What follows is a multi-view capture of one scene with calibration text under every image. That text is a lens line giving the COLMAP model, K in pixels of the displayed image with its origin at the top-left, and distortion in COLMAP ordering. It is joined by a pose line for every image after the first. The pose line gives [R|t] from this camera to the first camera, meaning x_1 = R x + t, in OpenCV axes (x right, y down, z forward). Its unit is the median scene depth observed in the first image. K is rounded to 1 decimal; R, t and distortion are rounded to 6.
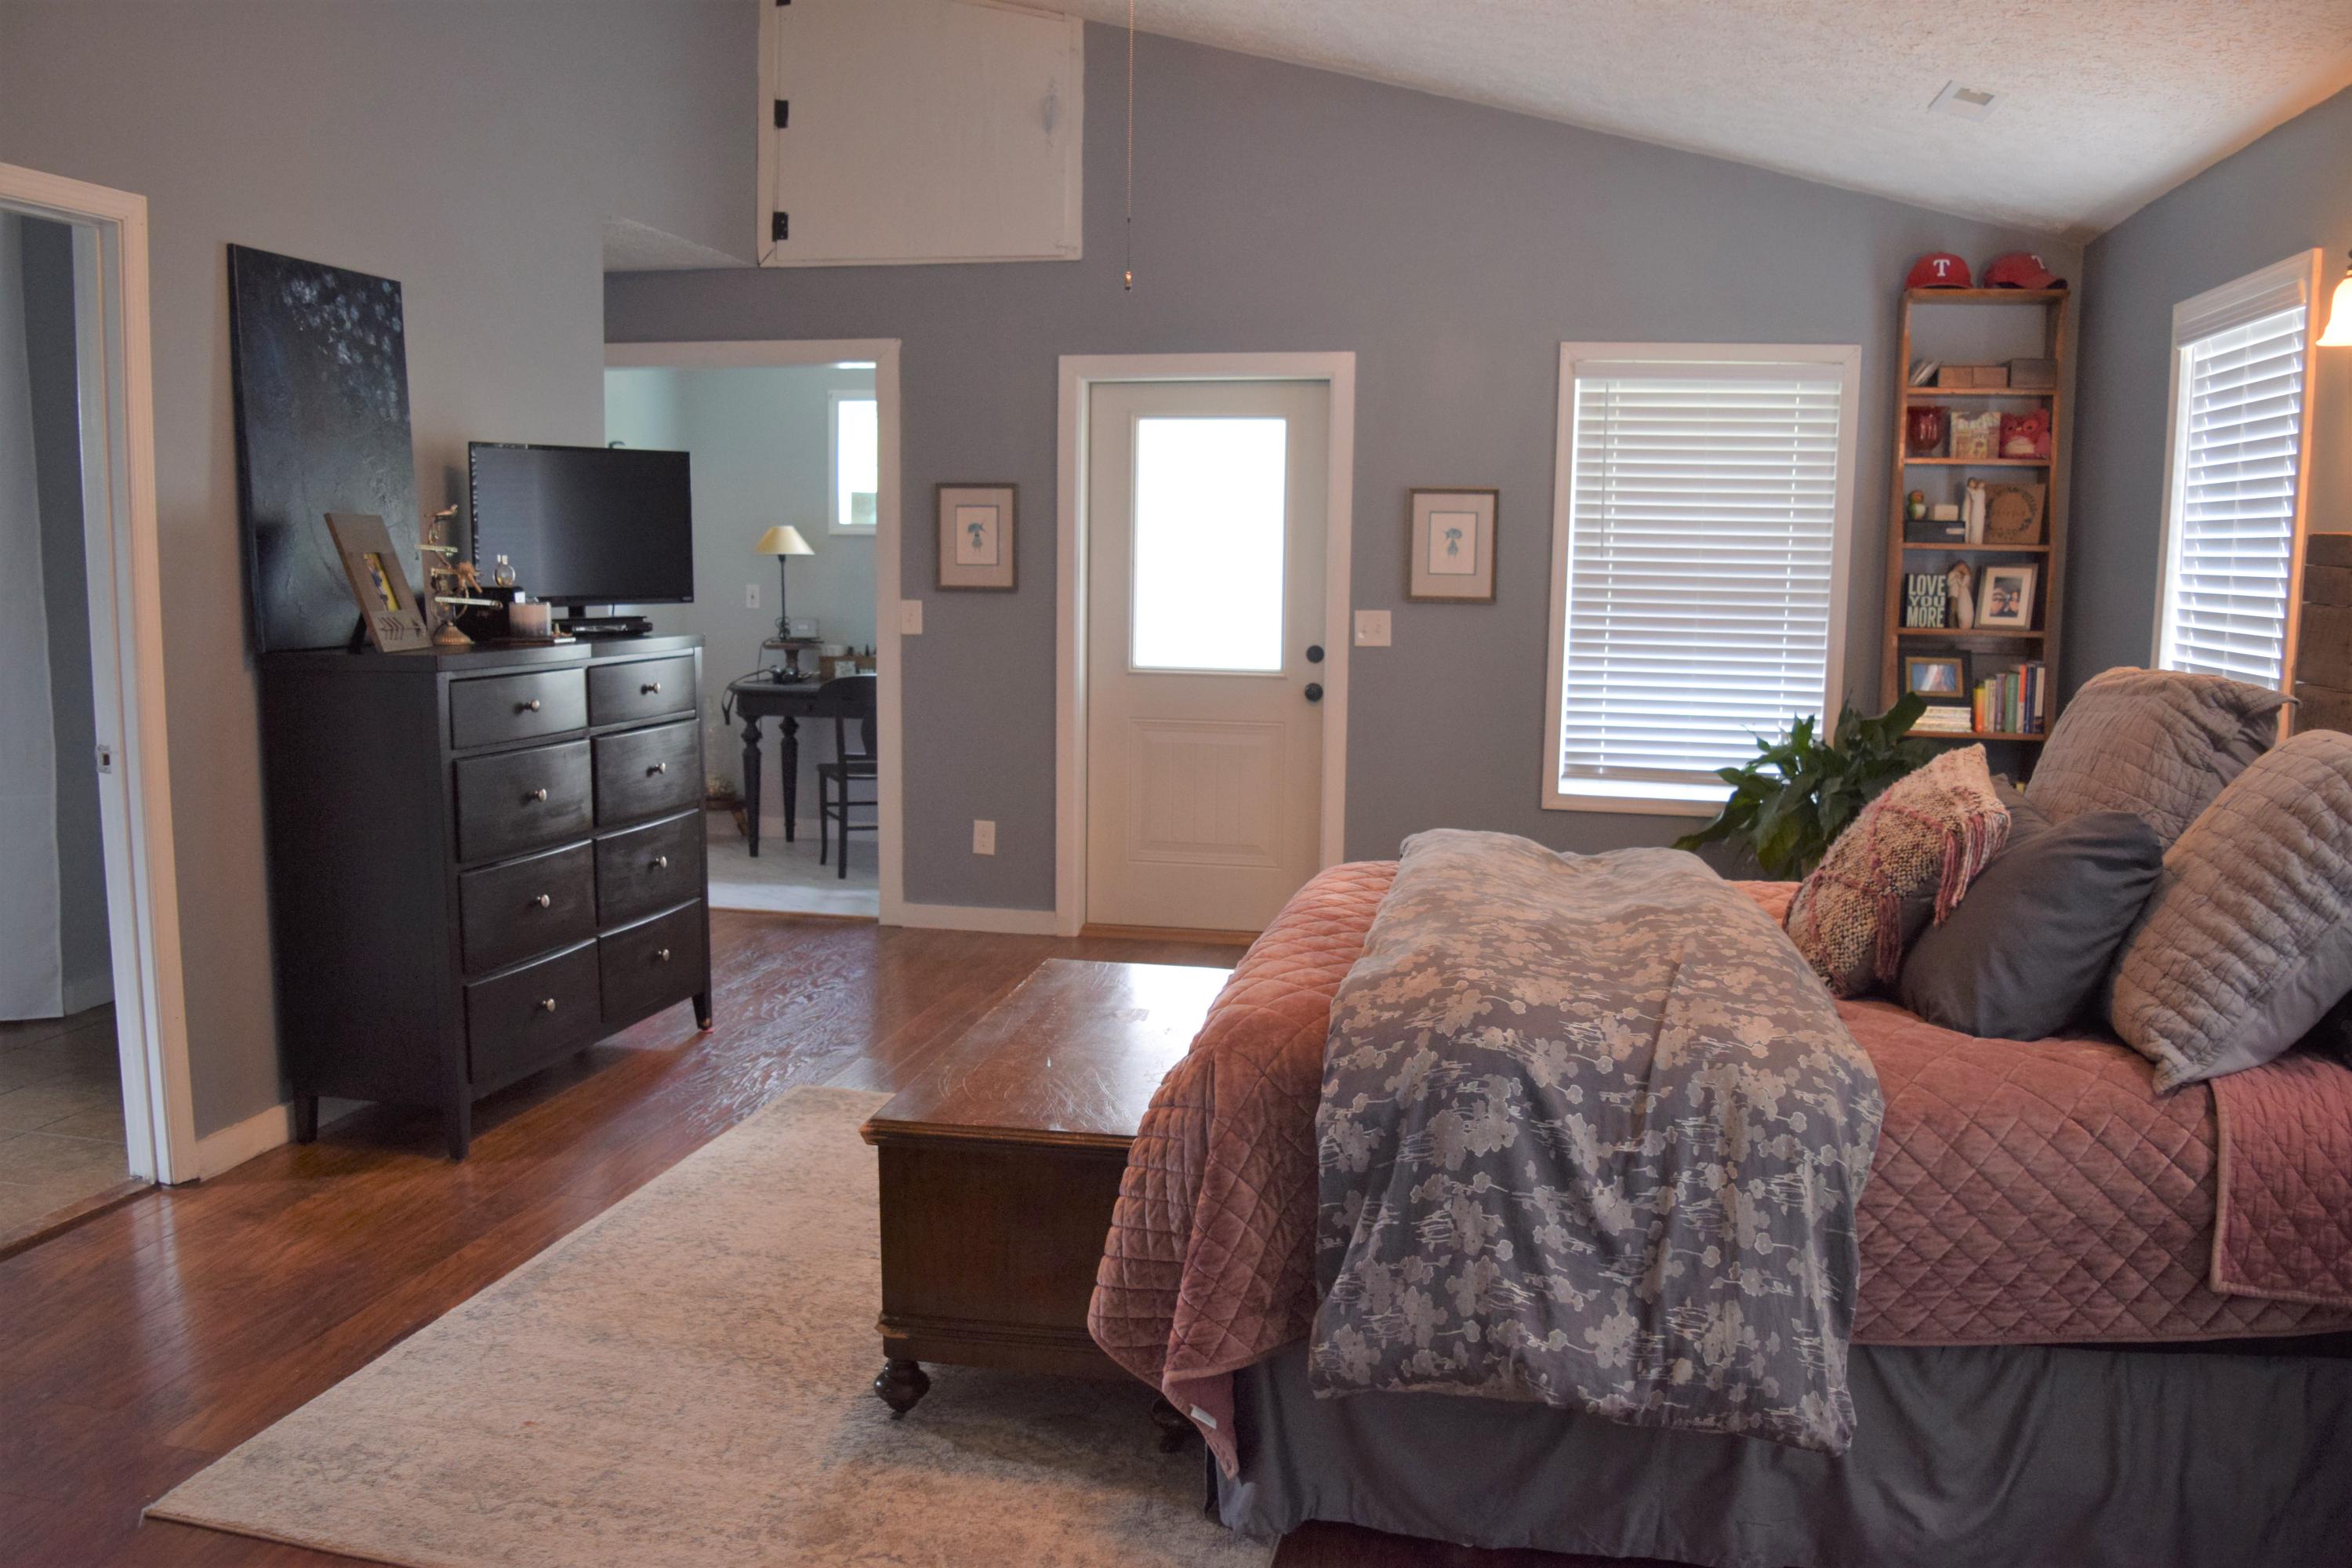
lens RADIAL K [[1849.3, 0, 1192.8], [0, 1849.3, 773.5], [0, 0, 1]] dist [-0.093354, 0.020481]
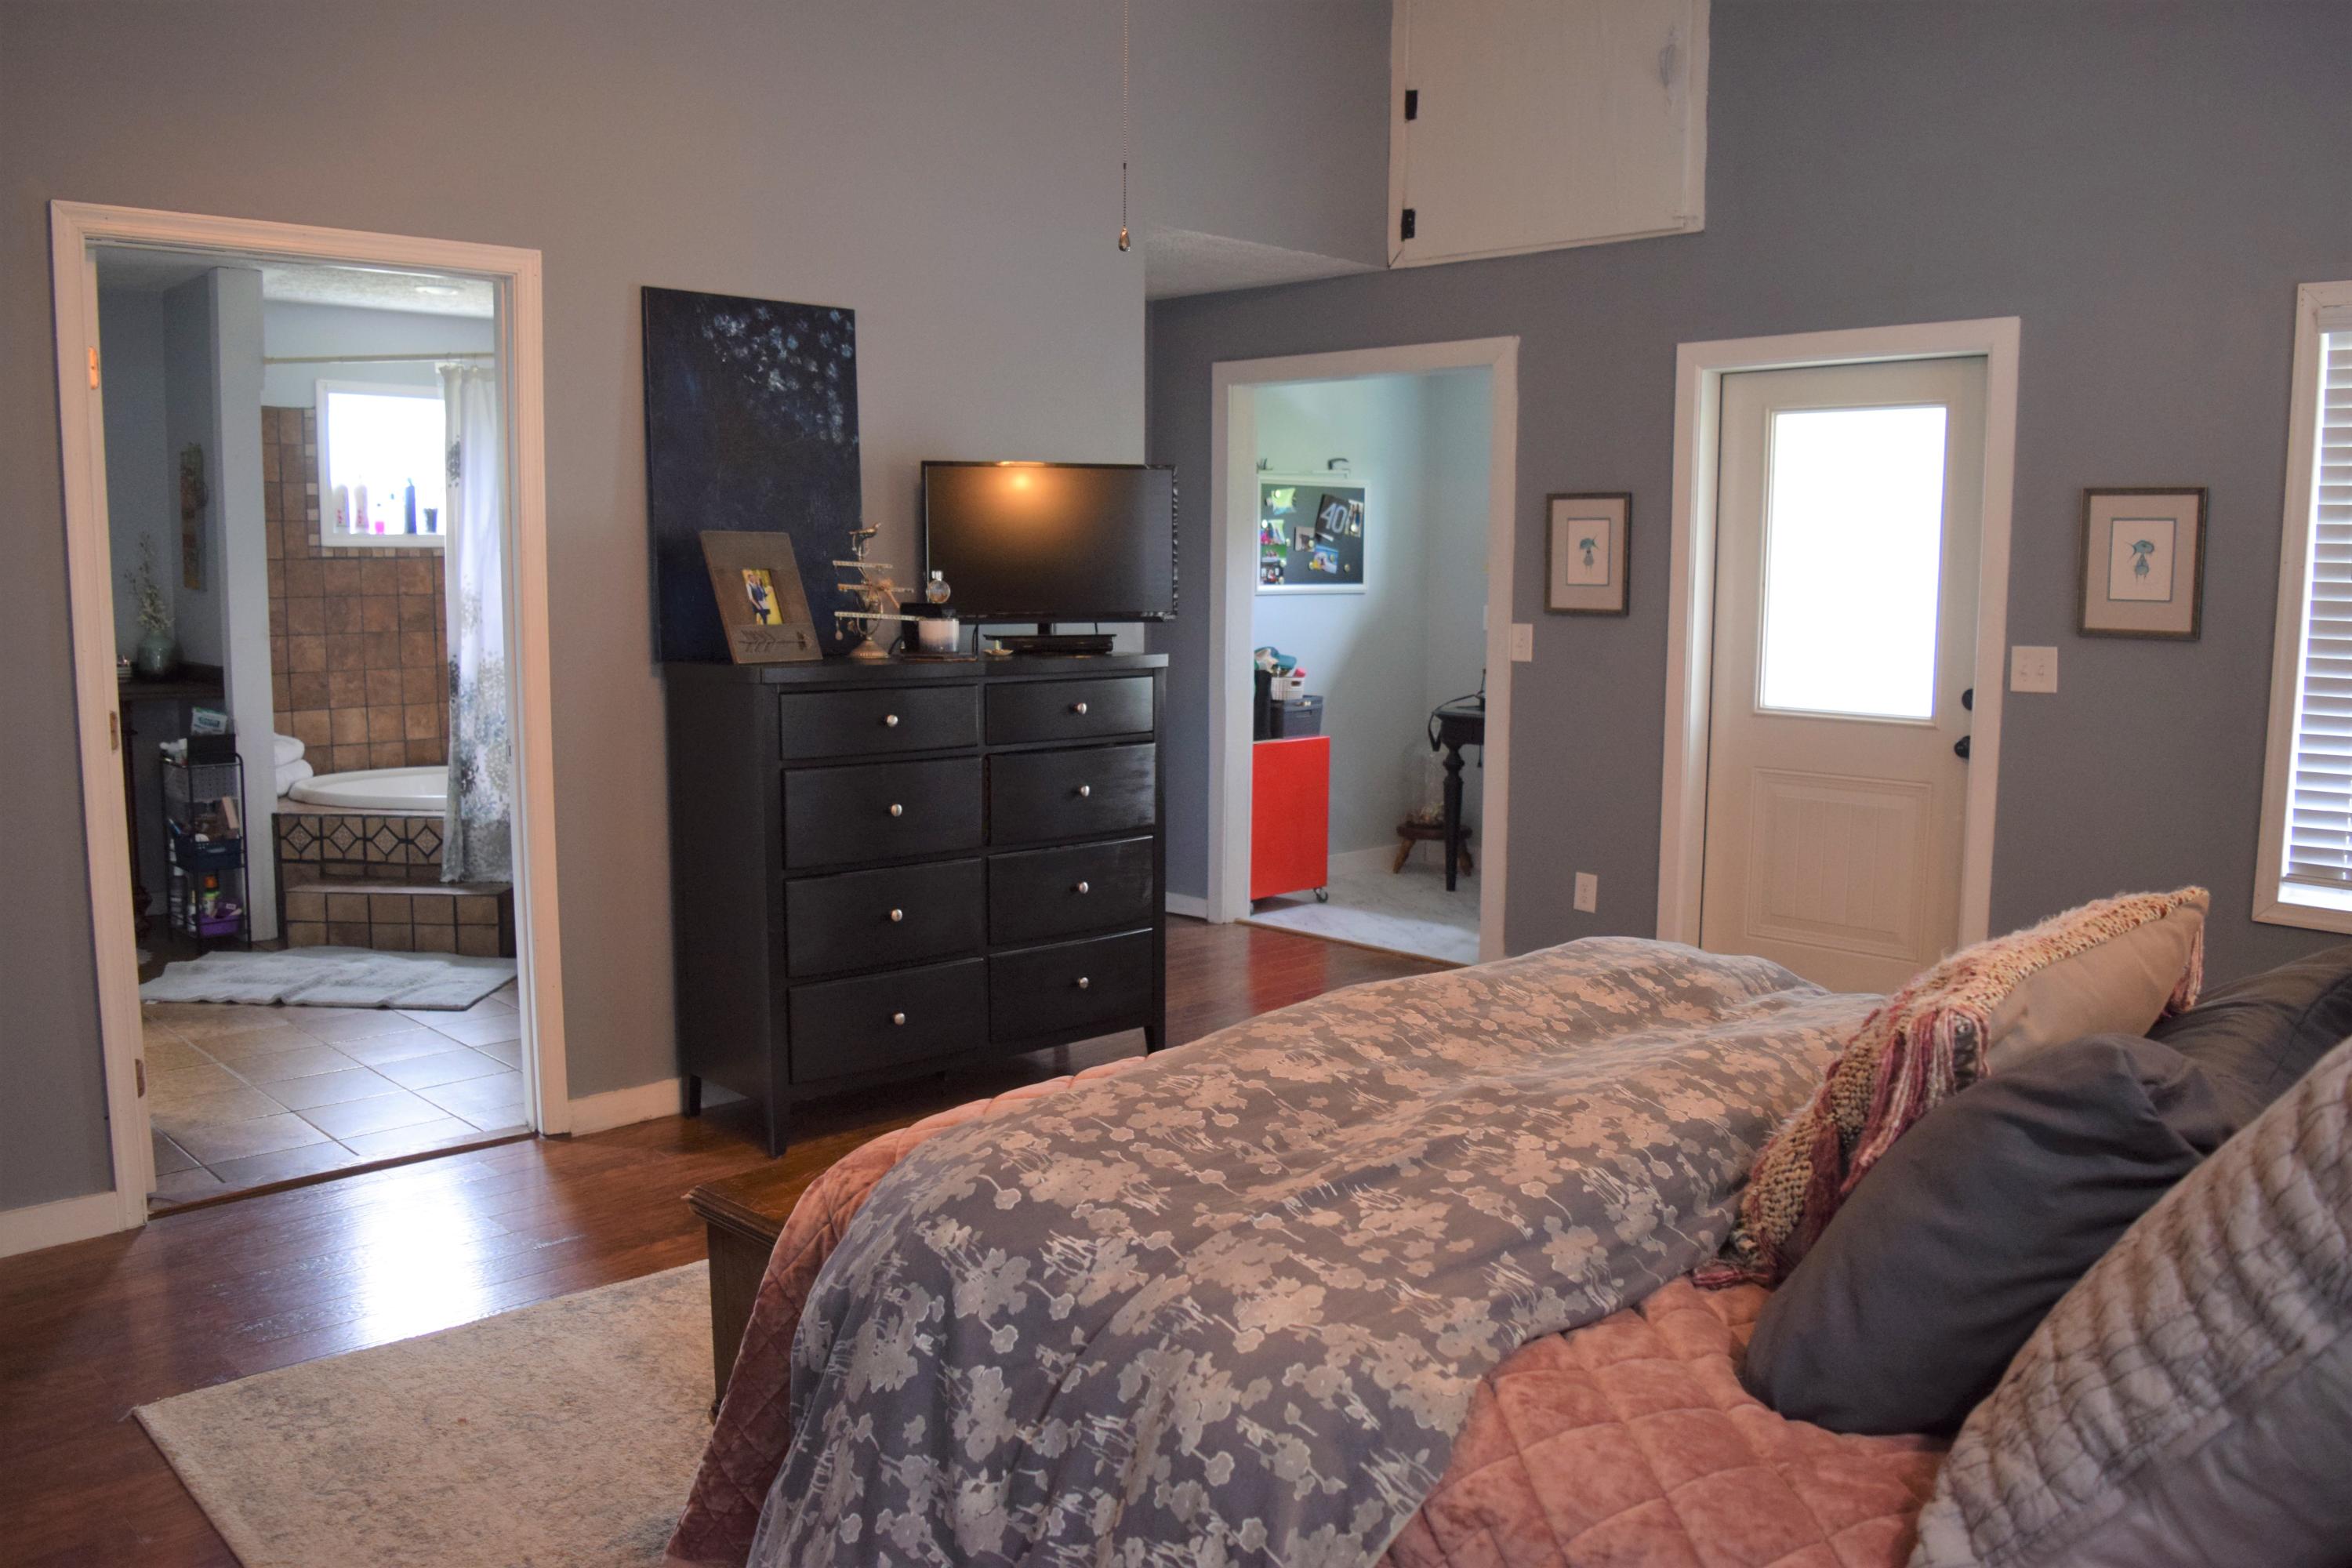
lens RADIAL K [[1849.3, 0, 1173.4], [0, 1849.3, 782.2], [0, 0, 1]] dist [-0.093354, 0.020481]
pose [[0.826473, 0.059301, -0.559845, 0.332670], [-0.063561, 0.997907, 0.011869, -0.024768], [0.559377, 0.025775, 0.828513, 0.239459]]
